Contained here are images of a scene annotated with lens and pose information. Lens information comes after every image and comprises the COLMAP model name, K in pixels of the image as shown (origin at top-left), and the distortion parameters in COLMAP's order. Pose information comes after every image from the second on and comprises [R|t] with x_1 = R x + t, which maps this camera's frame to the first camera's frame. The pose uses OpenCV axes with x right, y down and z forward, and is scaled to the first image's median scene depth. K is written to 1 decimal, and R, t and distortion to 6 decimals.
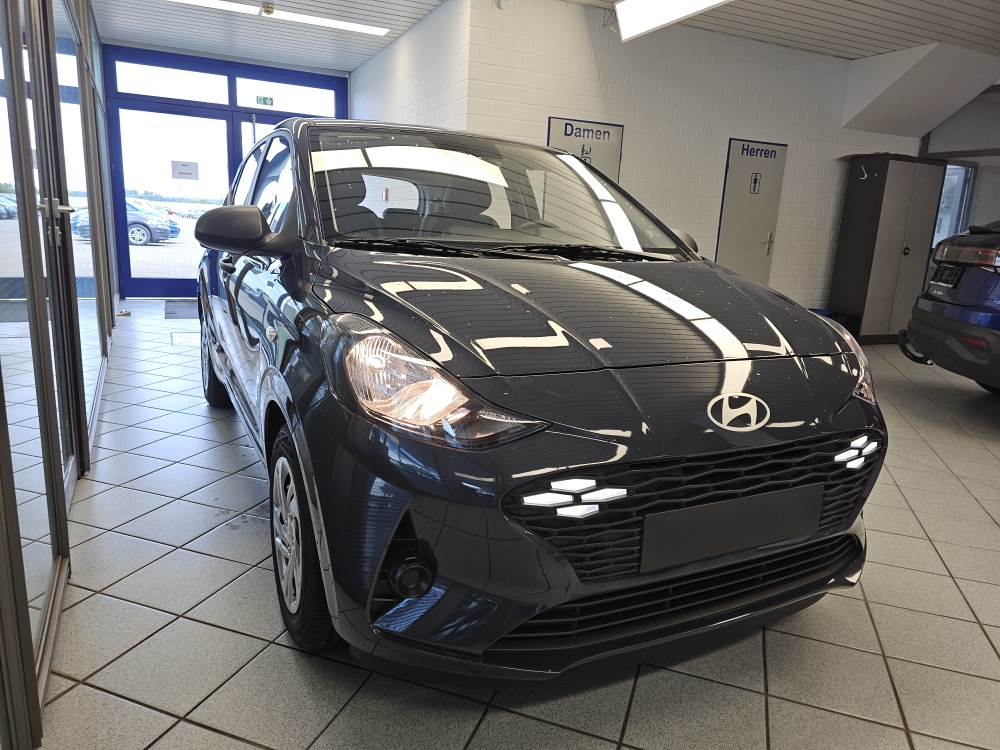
lens RADIAL K [[688.2, 0, 501.3], [0, 688.2, 374.4], [0, 0, 1]] dist [0.051295, -0.052862]
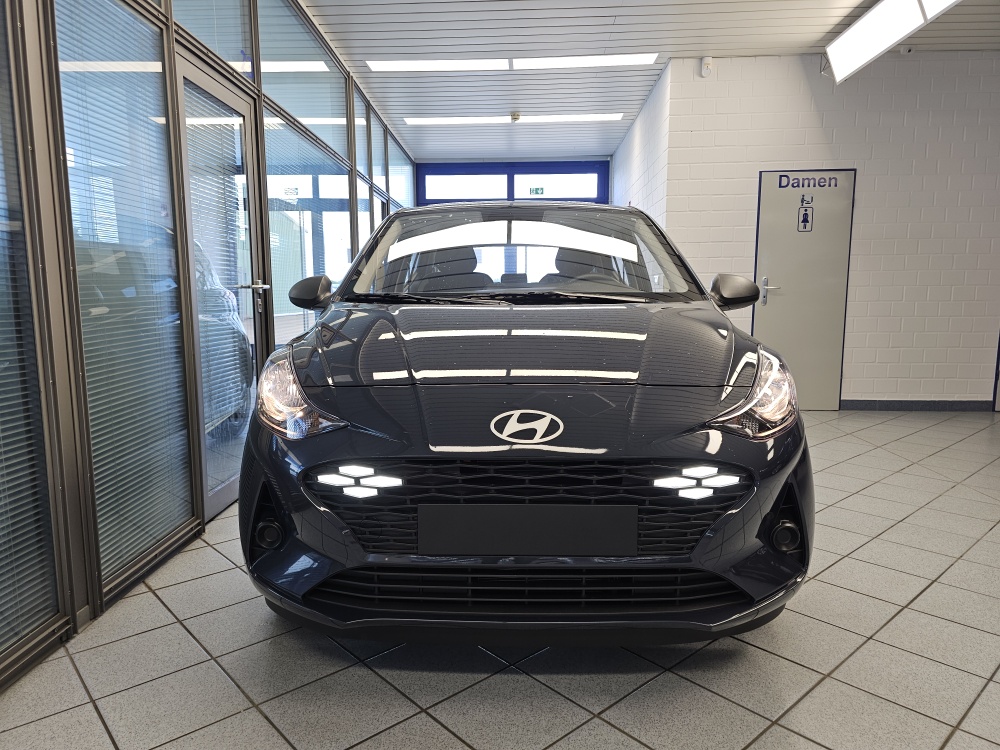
lens RADIAL K [[688.2, 0, 486.6], [0, 688.2, 375.1], [0, 0, 1]] dist [0.051295, -0.052862]
pose [[0.872833, 0.008390, -0.487947, 0.217102], [-0.057757, 0.994601, -0.086214, 0.018686], [0.484590, 0.103433, 0.868605, -0.002343]]
